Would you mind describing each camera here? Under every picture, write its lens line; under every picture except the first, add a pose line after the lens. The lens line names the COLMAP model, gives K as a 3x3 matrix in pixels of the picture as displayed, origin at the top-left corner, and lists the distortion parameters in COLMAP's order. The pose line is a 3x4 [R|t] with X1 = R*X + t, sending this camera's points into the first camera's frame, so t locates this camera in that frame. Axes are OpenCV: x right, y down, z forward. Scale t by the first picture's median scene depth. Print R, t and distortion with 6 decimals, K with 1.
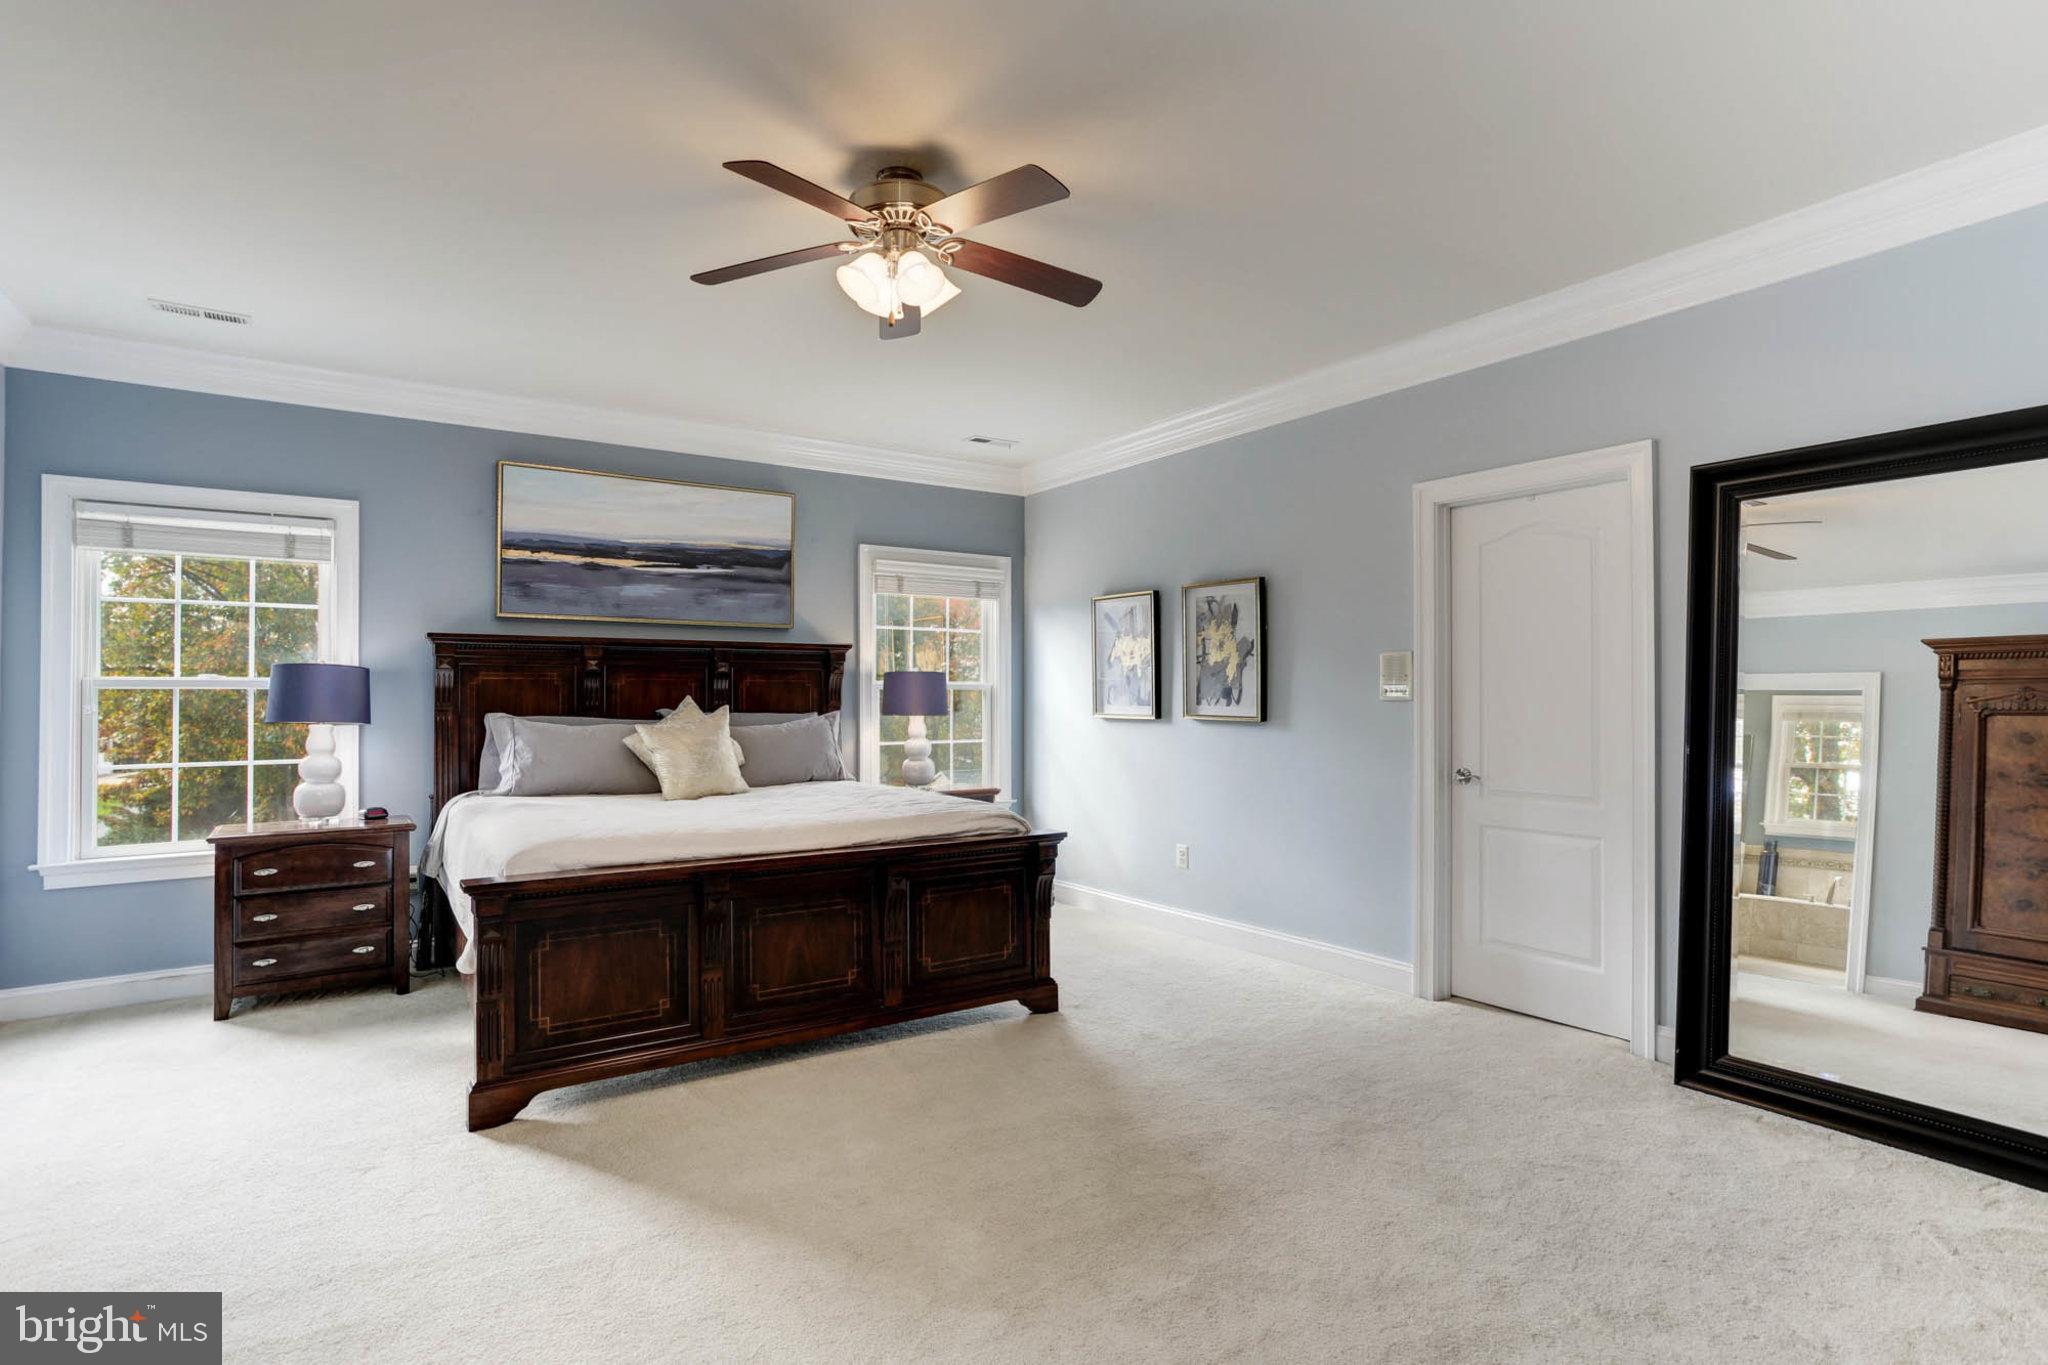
lens RADIAL K [[1036.2, 0, 1014.4], [0, 1036.2, 675.7], [0, 0, 1]] dist [-0.022992, 0.040555]
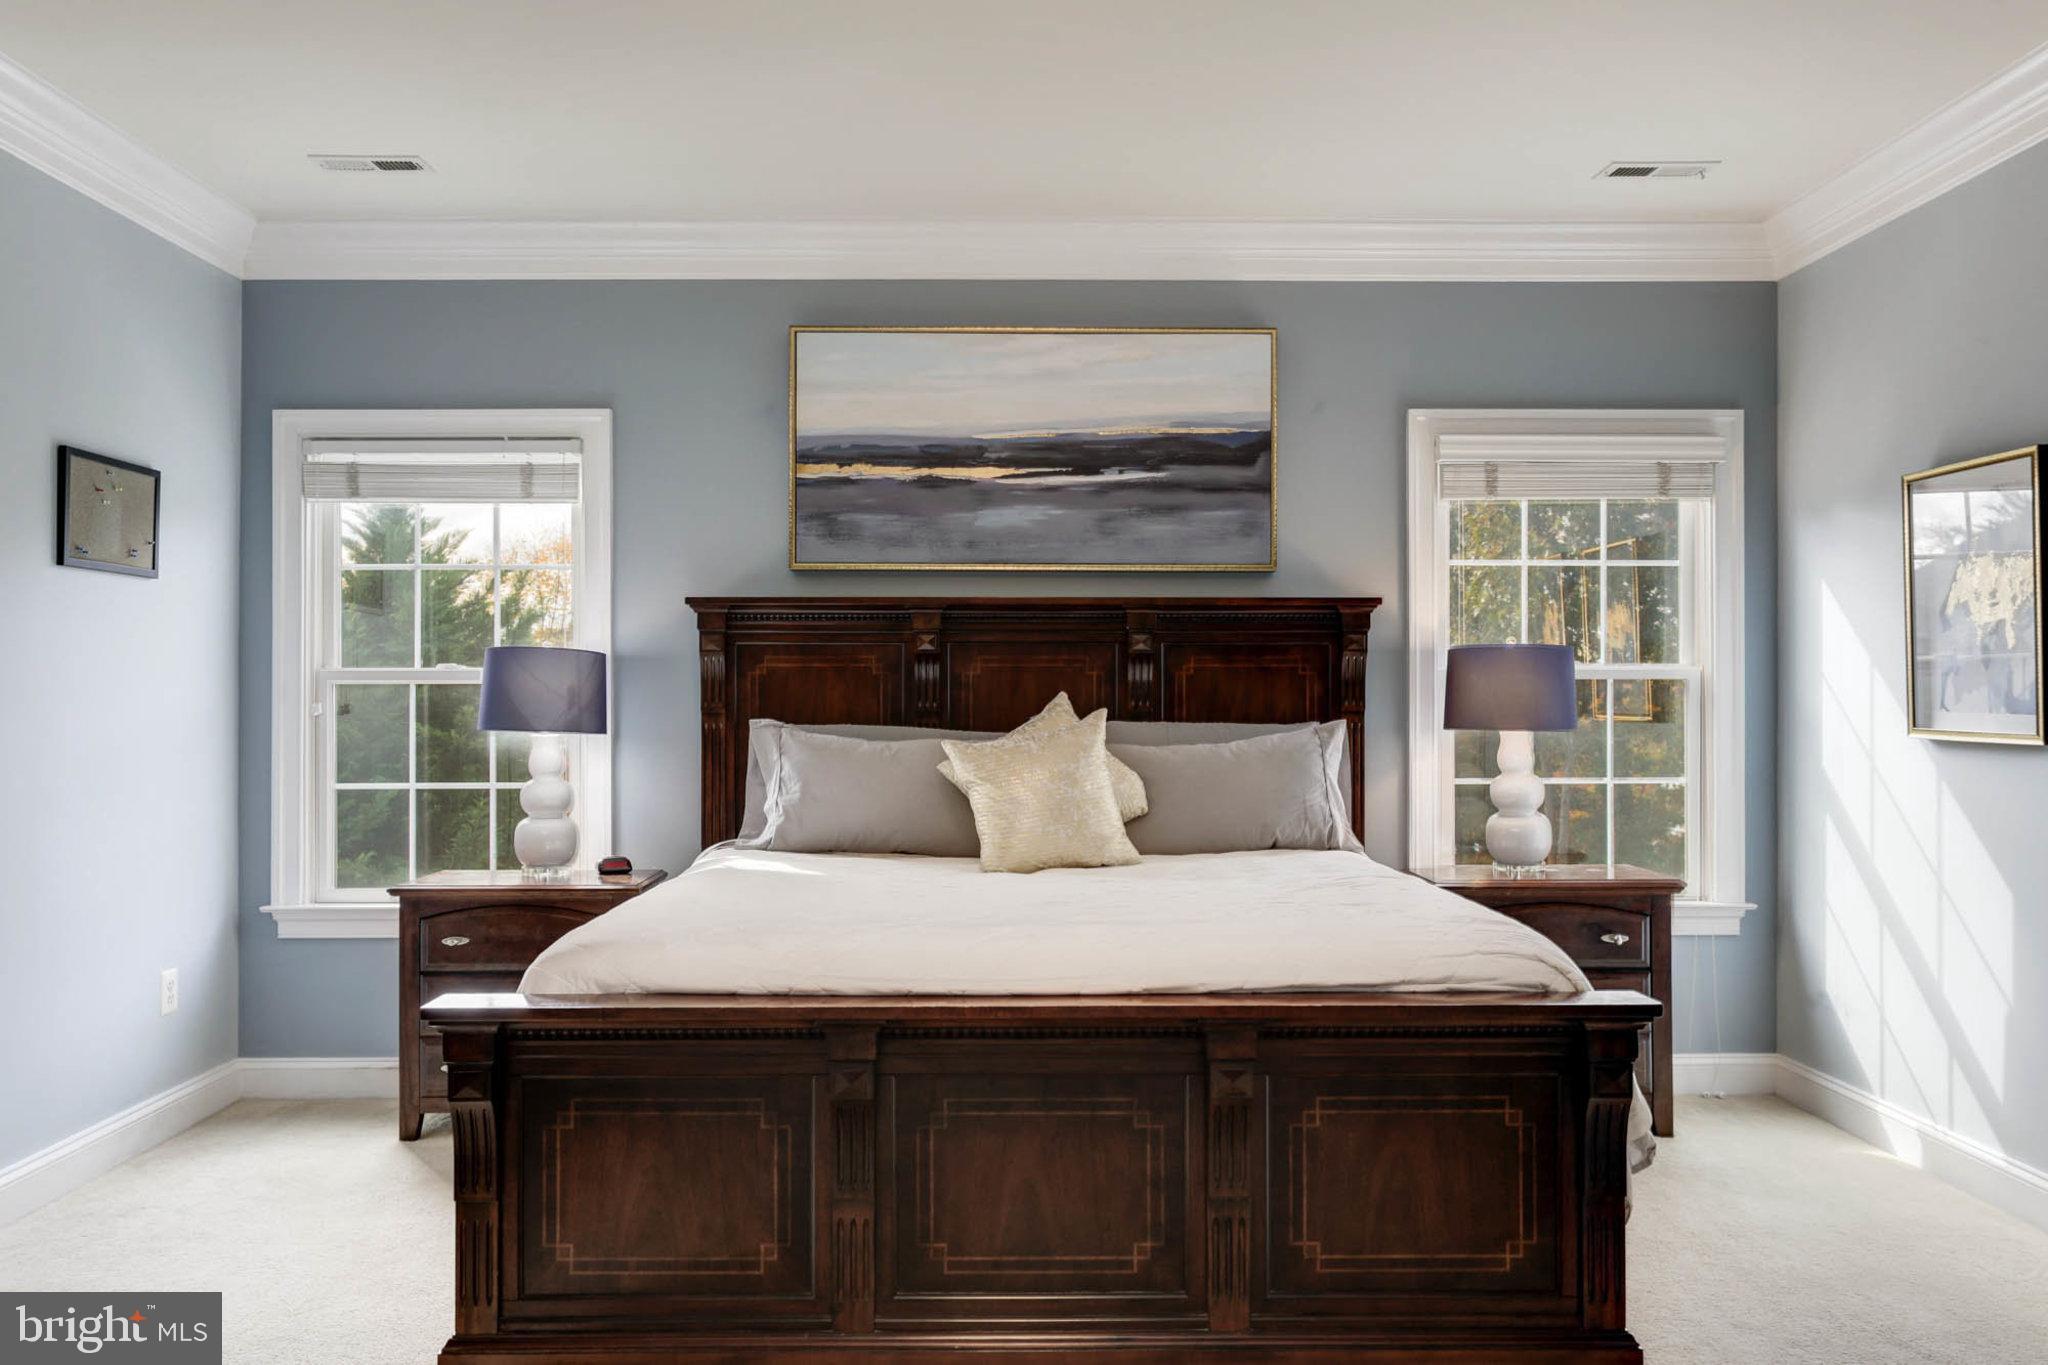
lens RADIAL K [[1578.6, 0, 1024.0], [0, 1578.6, 682.5], [0, 0, 1]] dist [0.006746, 0.008744]
pose [[0.840078, -0.004231, -0.542449, 0.154003], [0.010737, 0.999903, 0.008829, 0.006154], [0.542359, -0.013241, 0.840043, 0.248410]]
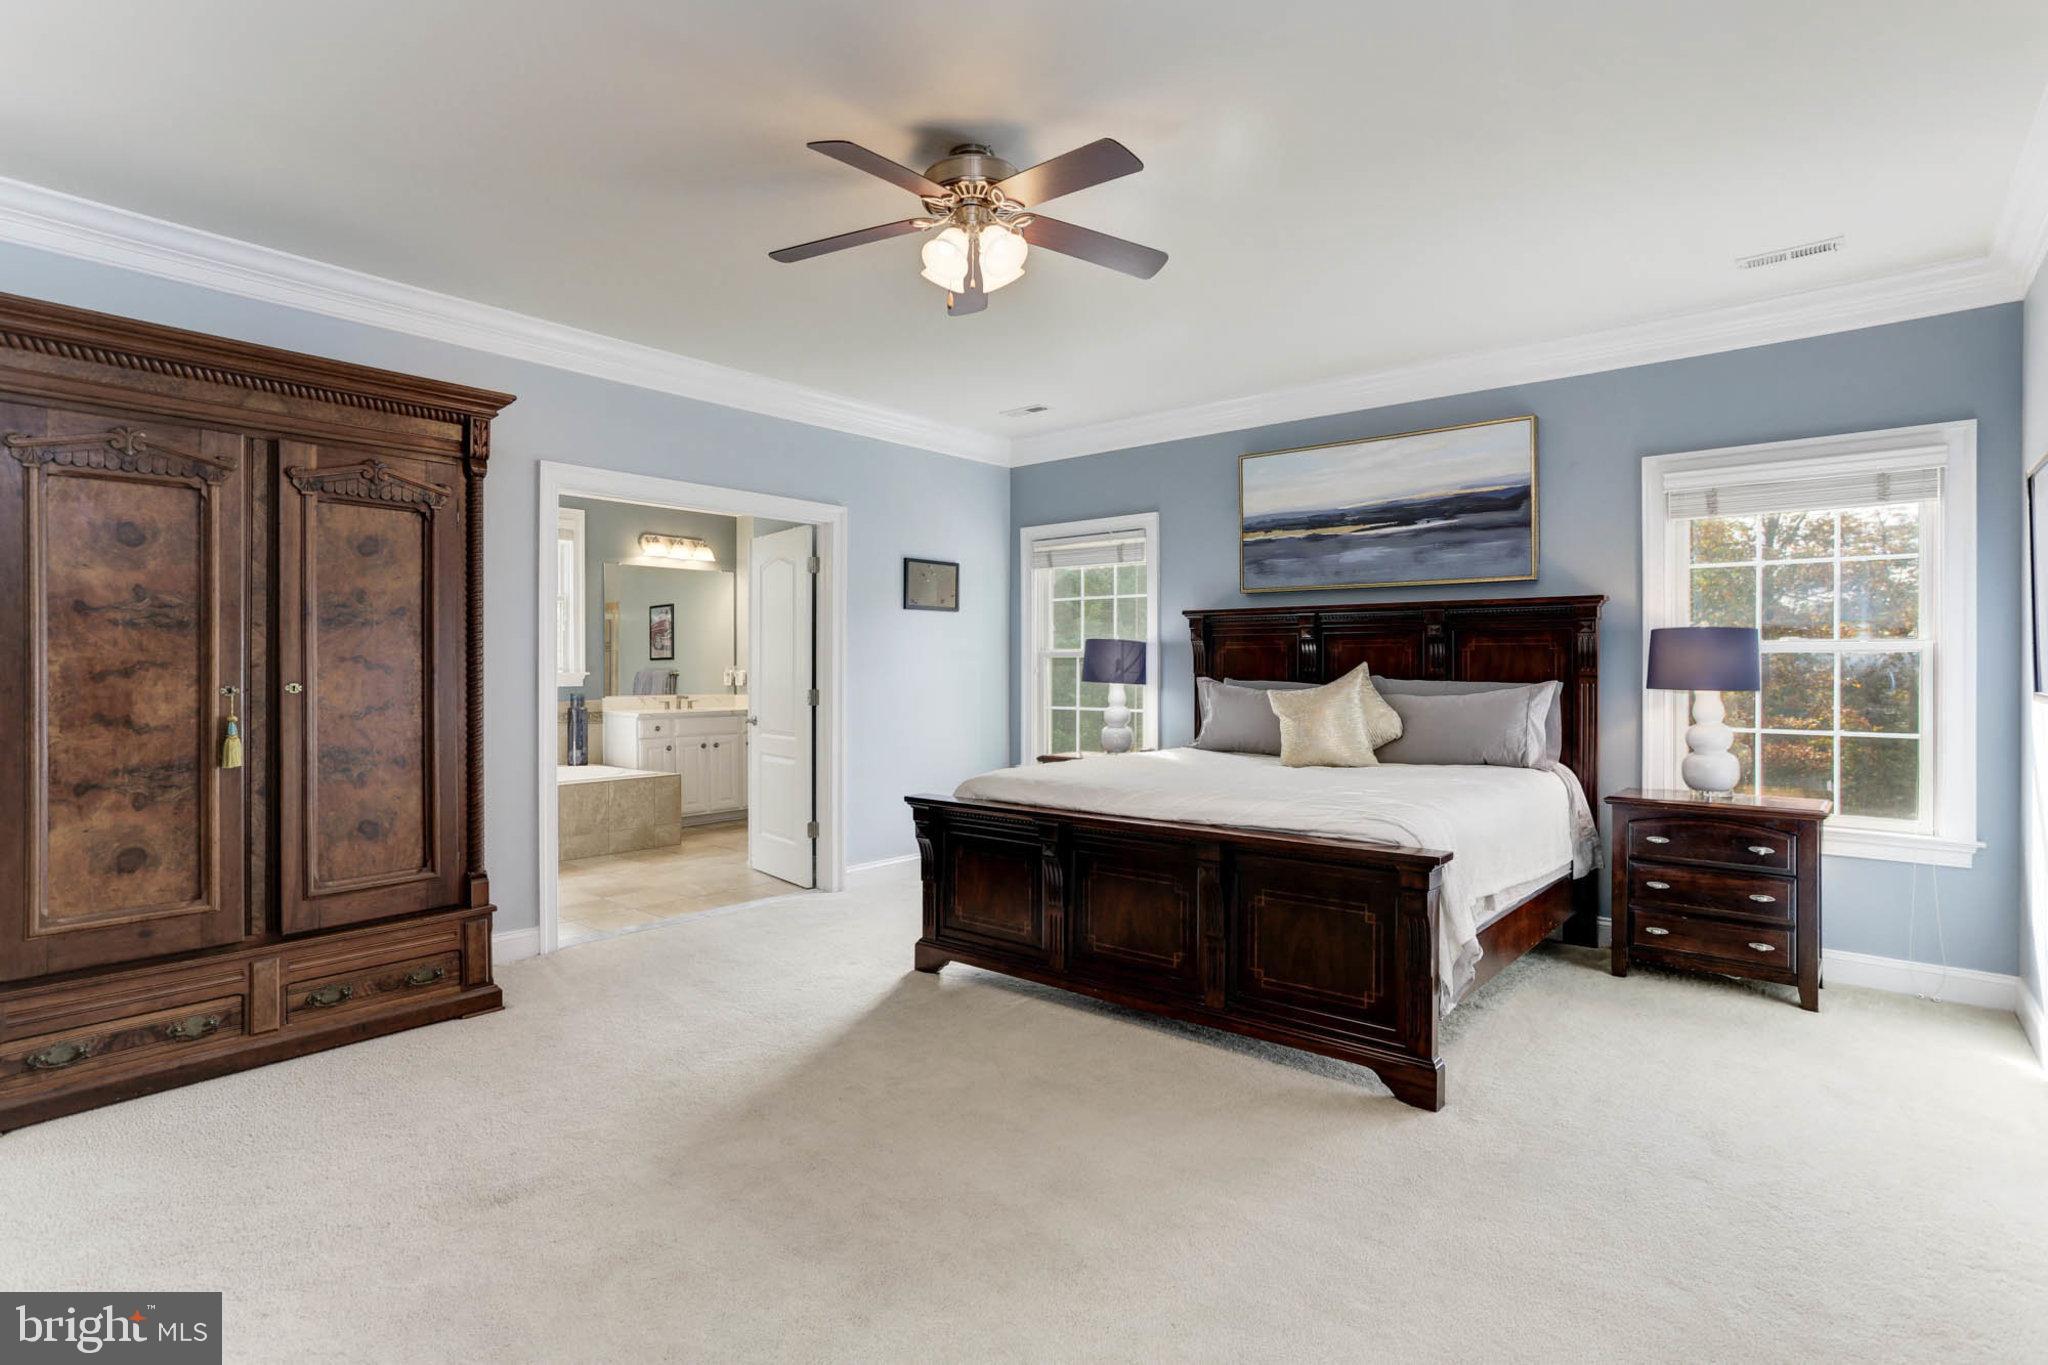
lens RADIAL K [[1032.1, 0, 1053.7], [0, 1032.1, 656.3], [0, 0, 1]] dist [-0.000738, 0.014057]
pose [[0.299082, -0.005267, -0.954213, 0.525523], [0.020204, 0.999796, 0.000814, 0.007856], [0.954013, -0.019522, 0.299128, 0.454284]]
